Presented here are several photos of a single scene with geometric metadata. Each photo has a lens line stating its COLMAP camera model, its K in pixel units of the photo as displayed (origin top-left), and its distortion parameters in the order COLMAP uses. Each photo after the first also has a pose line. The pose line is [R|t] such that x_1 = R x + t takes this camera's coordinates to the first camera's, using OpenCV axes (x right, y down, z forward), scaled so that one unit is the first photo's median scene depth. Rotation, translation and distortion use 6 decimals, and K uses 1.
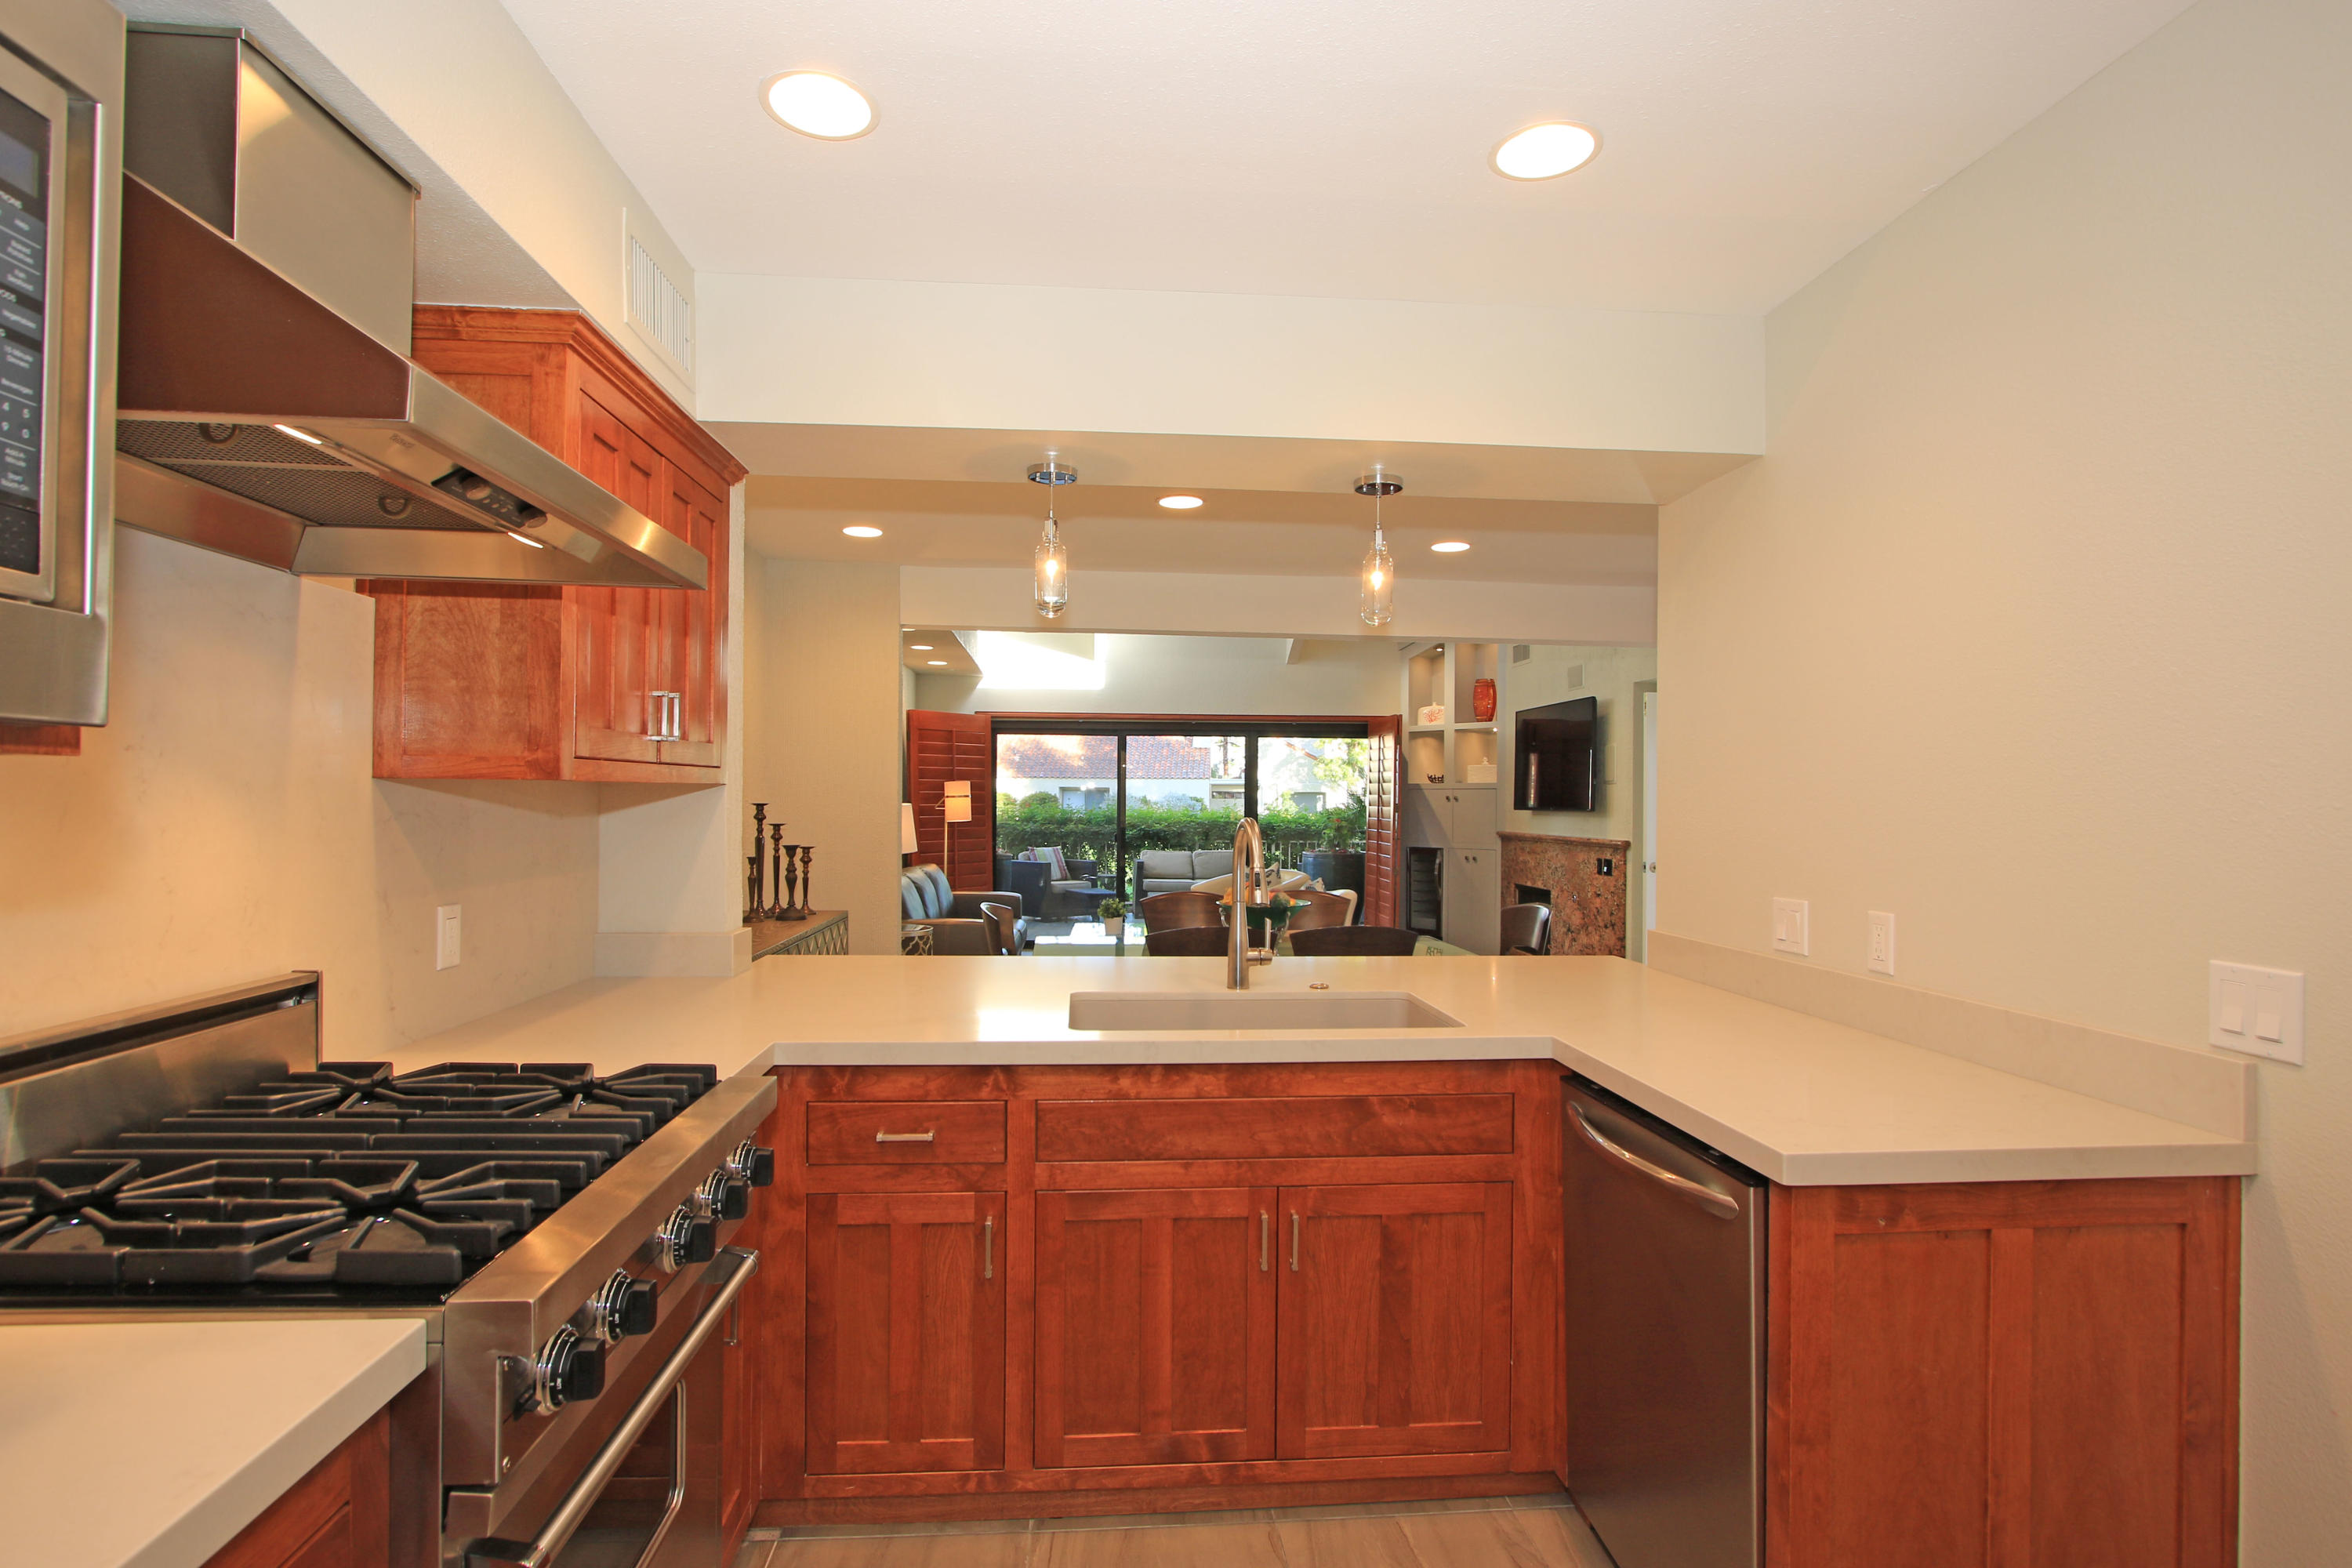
lens RADIAL K [[1139.7, 0, 1173.0], [0, 1139.7, 799.4], [0, 0, 1]] dist [-0.018386, 0.003897]
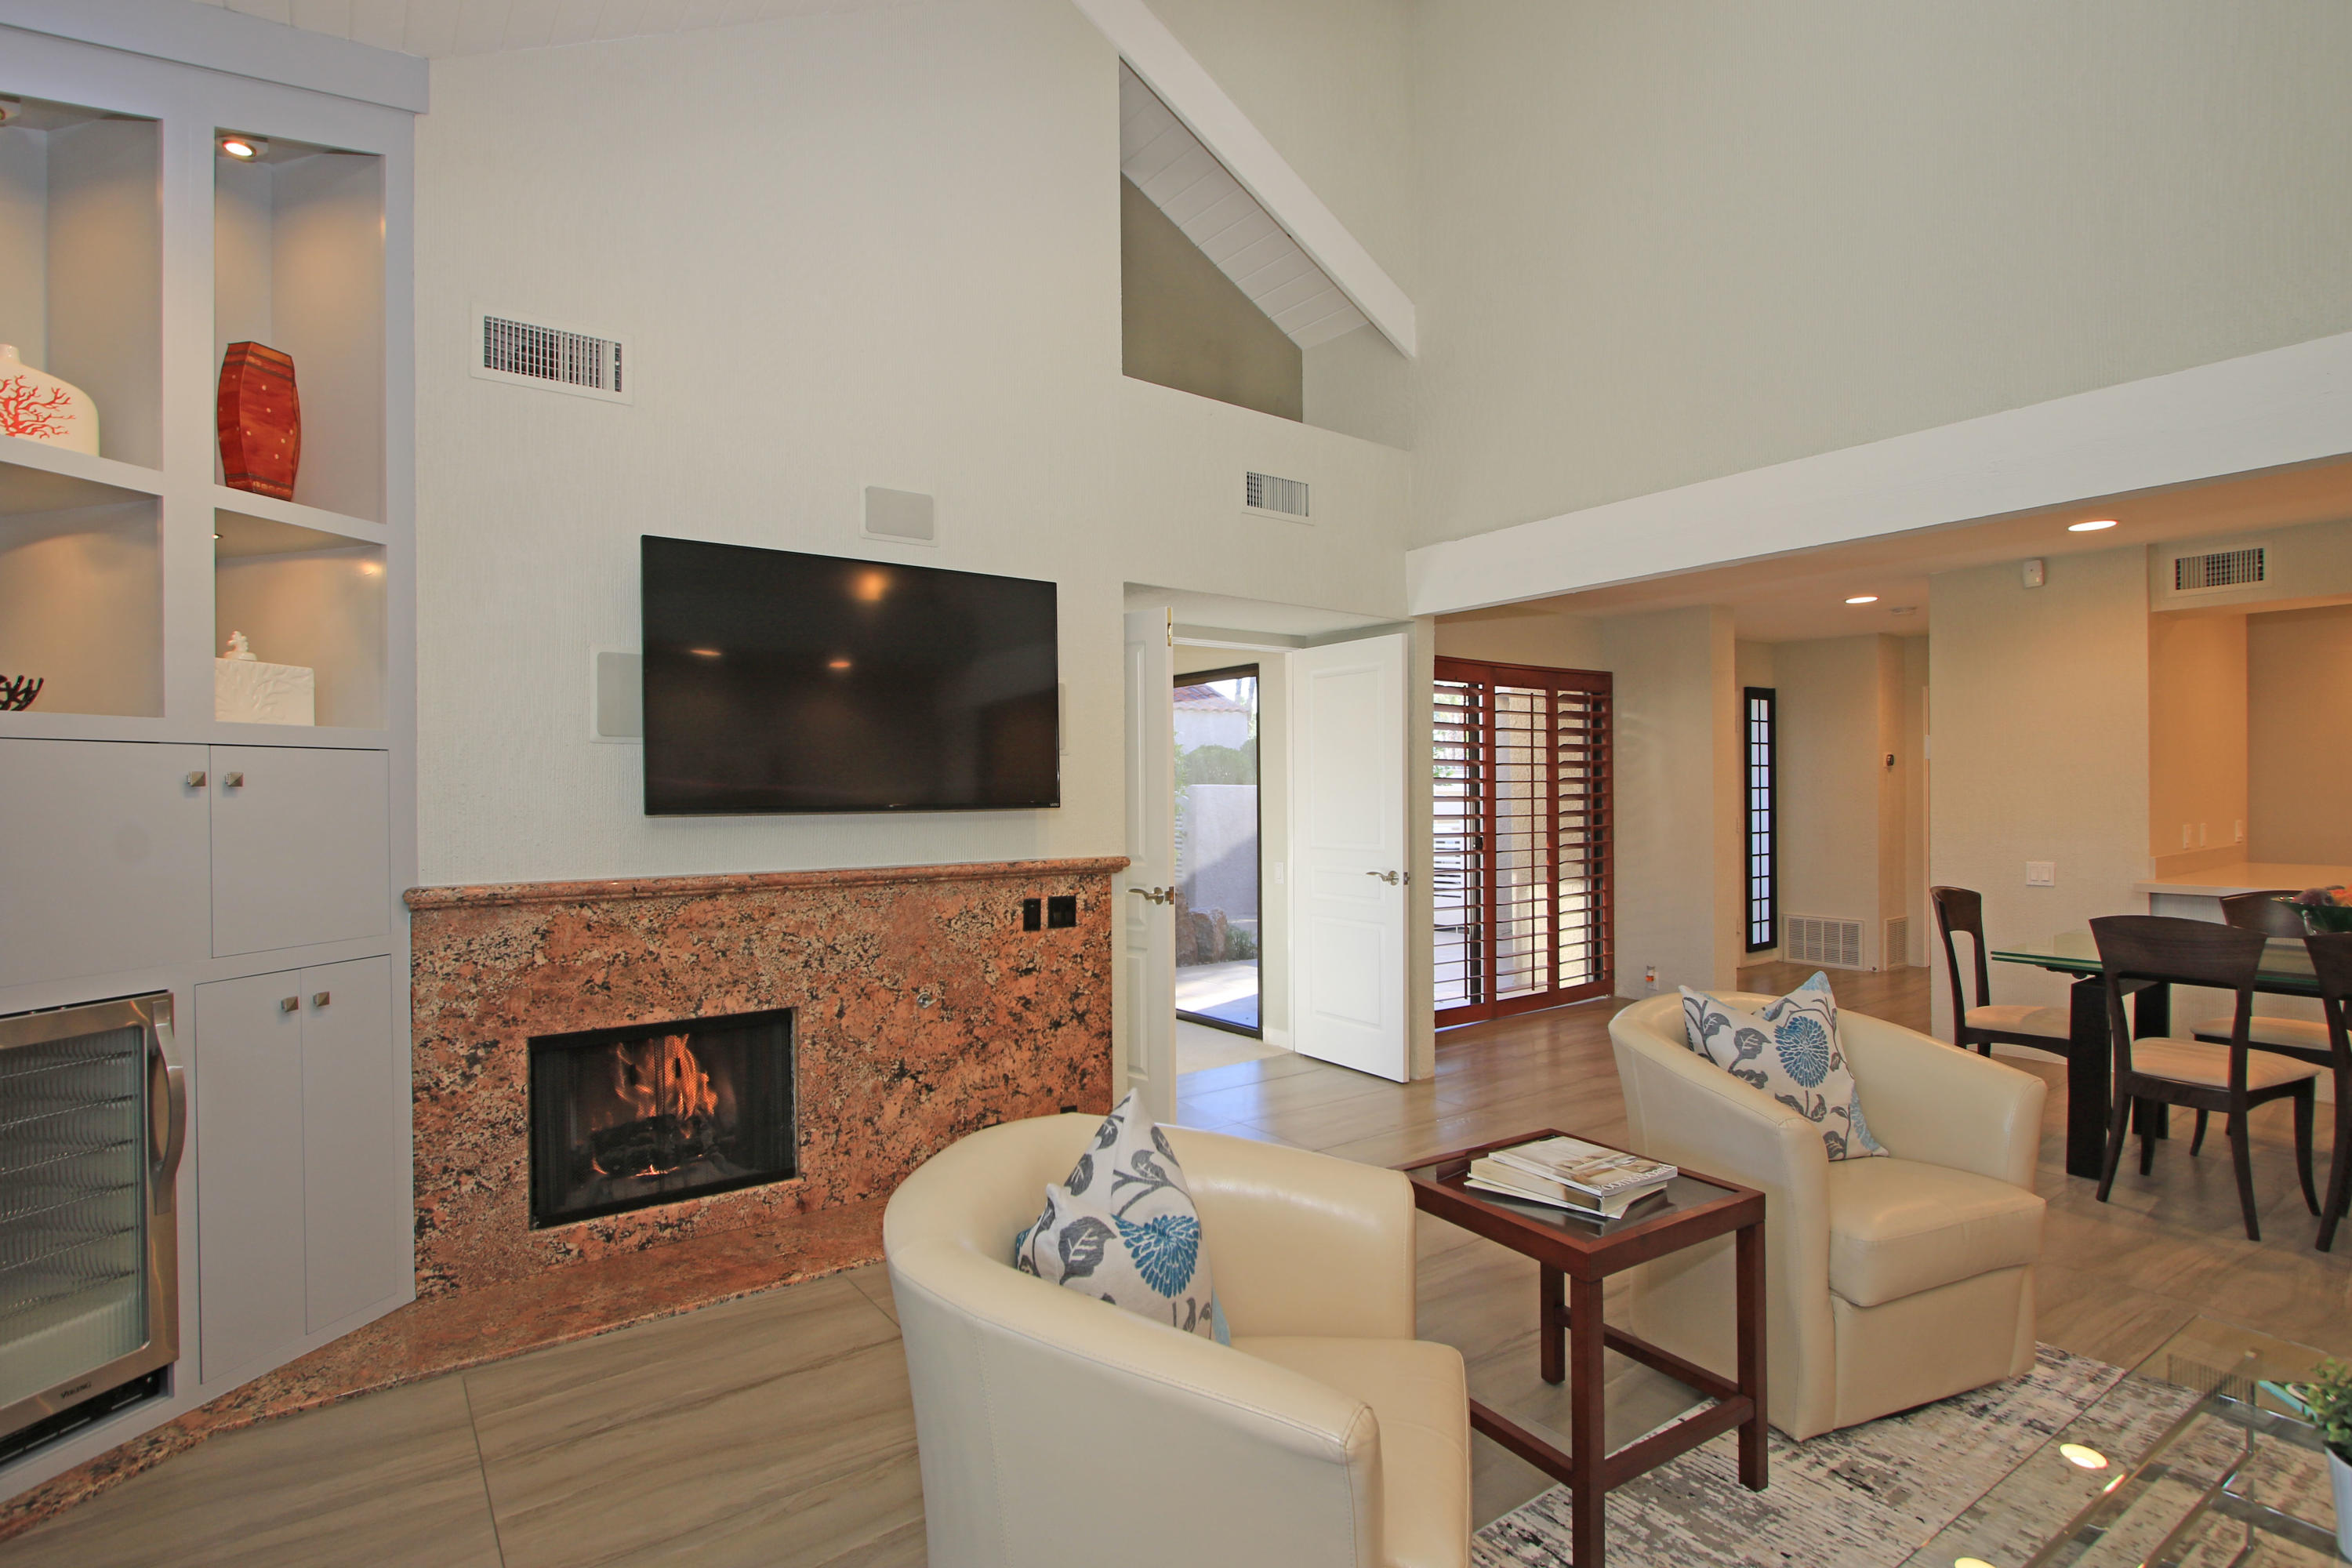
lens RADIAL K [[1142.6, 0, 1159.2], [0, 1142.6, 793.2], [0, 0, 1]] dist [-0.022338, 0.006925]
pose [[-0.521156, -0.005153, 0.853446, -0.096955], [0.002852, 0.999966, 0.007779, 0.000242], [-0.853457, 0.006488, -0.521123, 1.242051]]
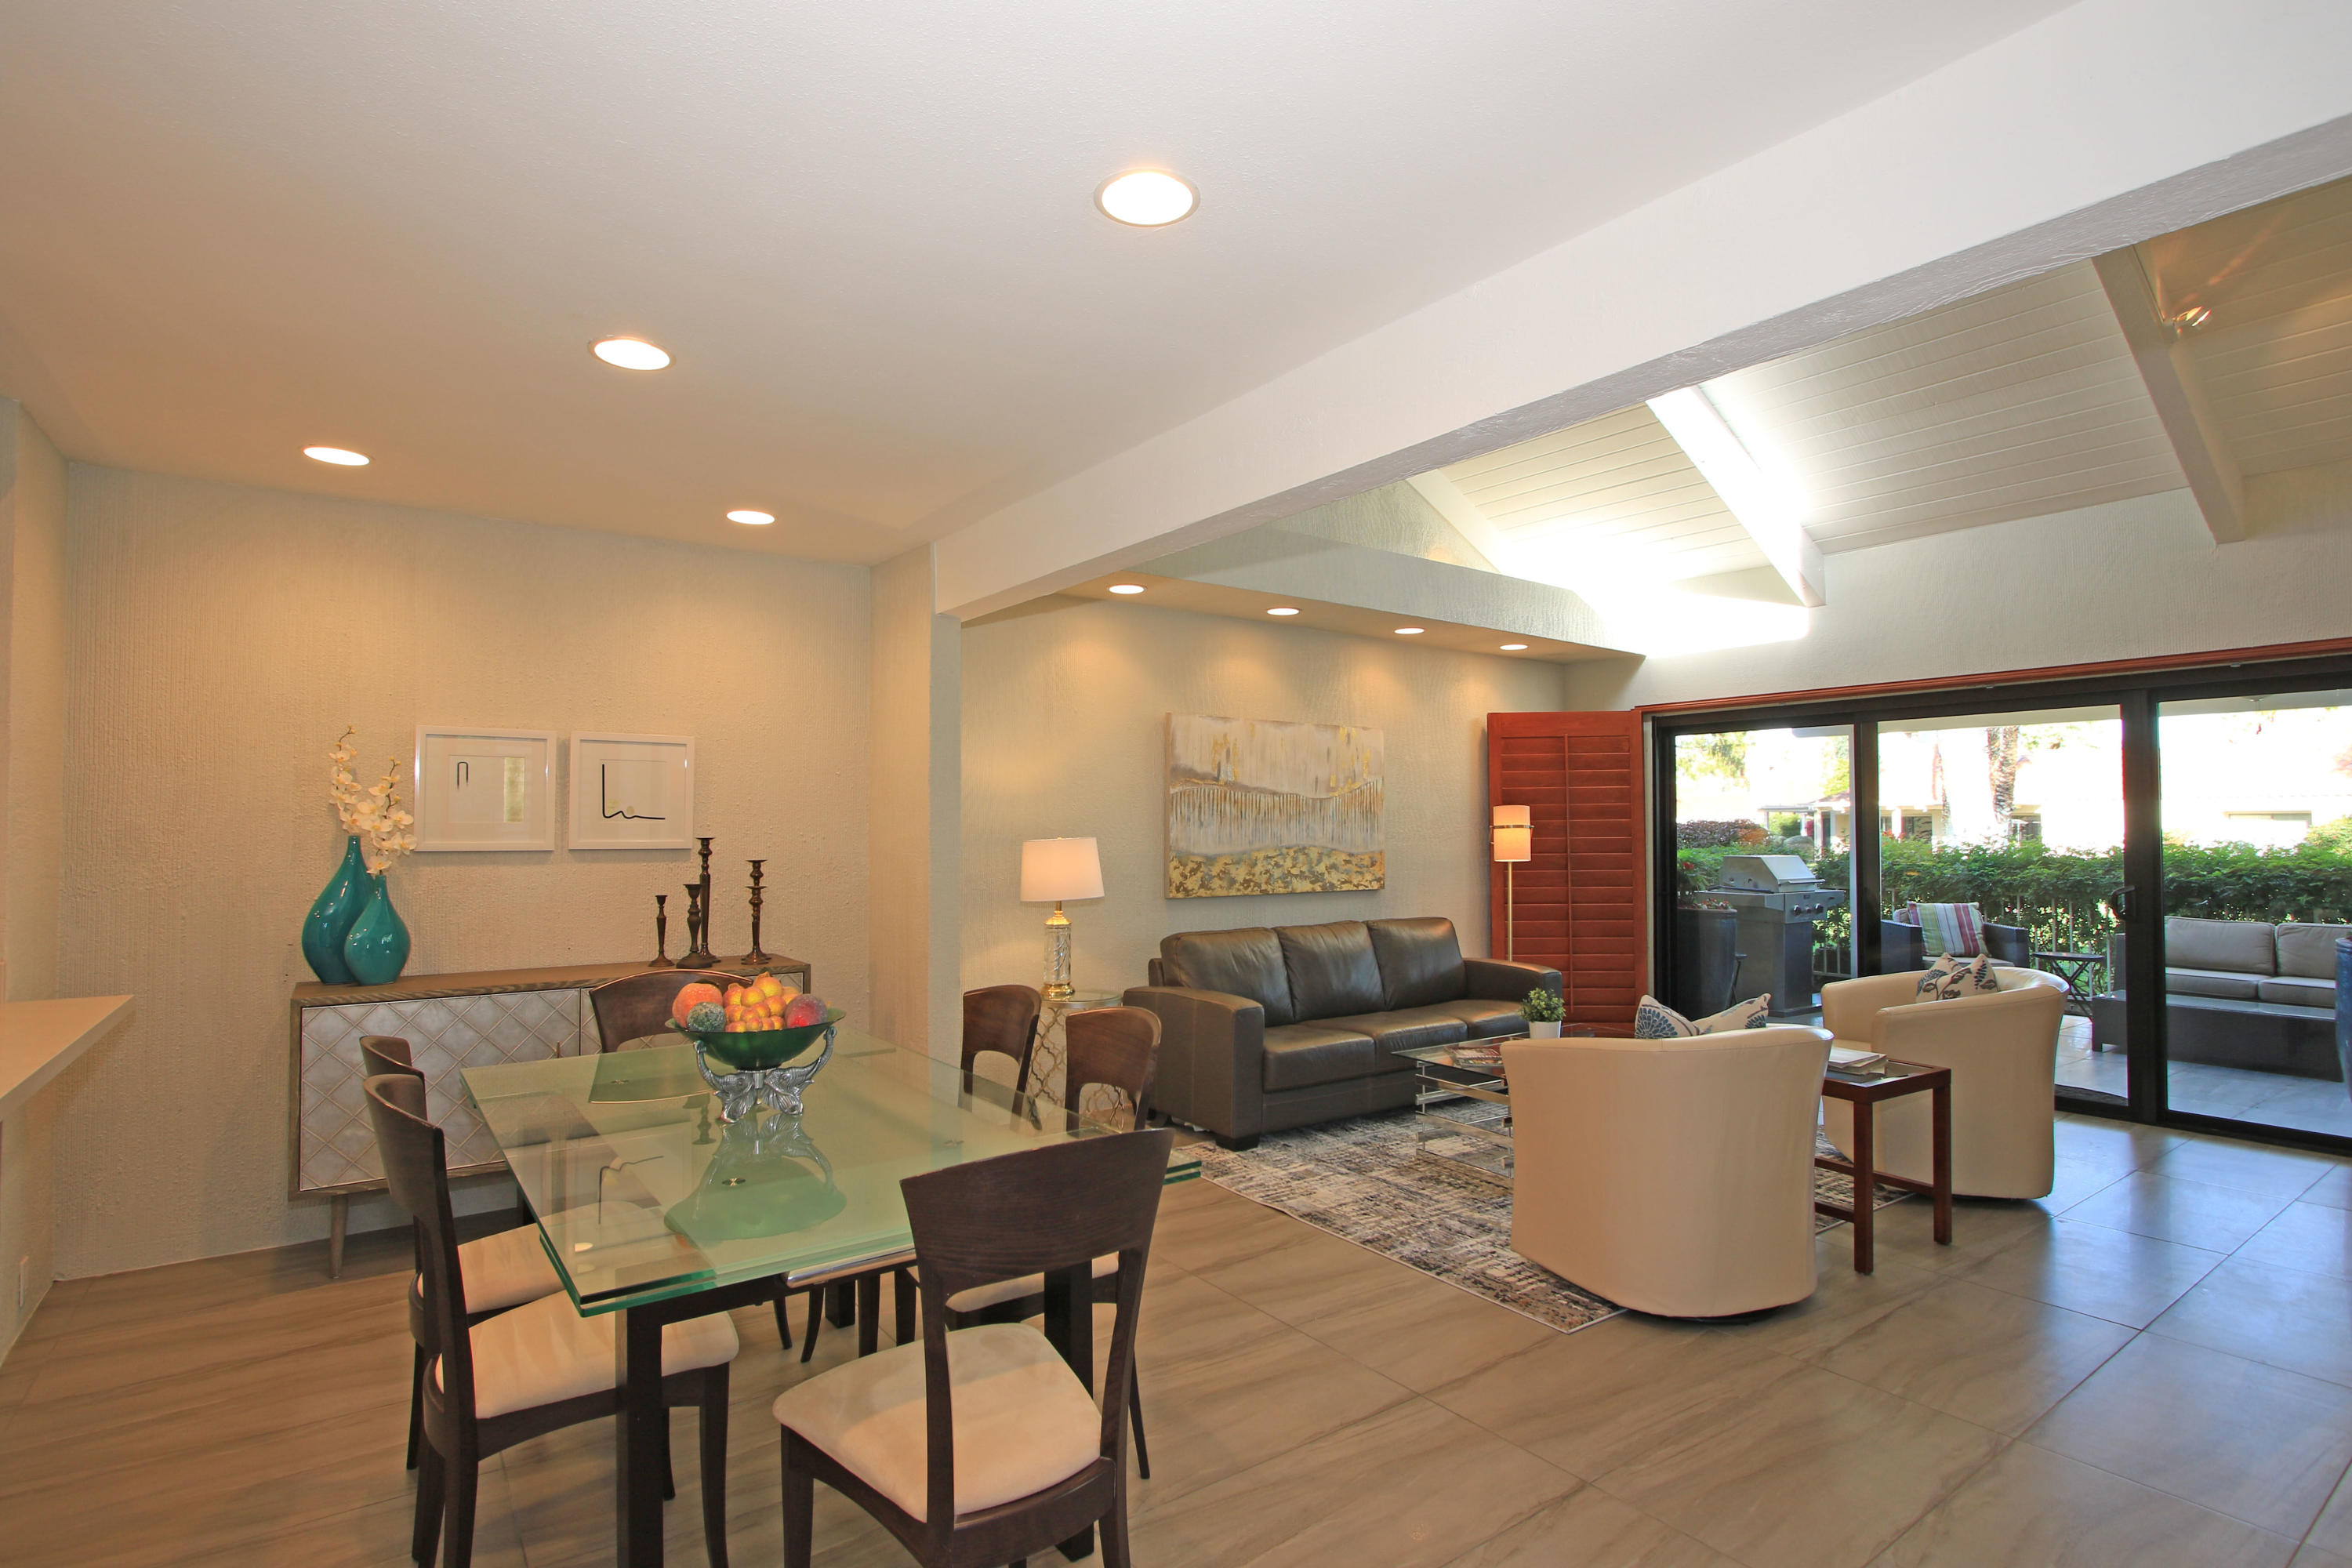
lens RADIAL K [[1142.6, 0, 1158.7], [0, 1142.6, 804.4], [0, 0, 1]] dist [-0.022338, 0.006925]
pose [[0.512775, -0.027575, -0.858080, 0.370223], [0.005801, 0.999573, -0.028655, 0.003063], [0.858503, 0.009715, 0.512716, 0.502921]]
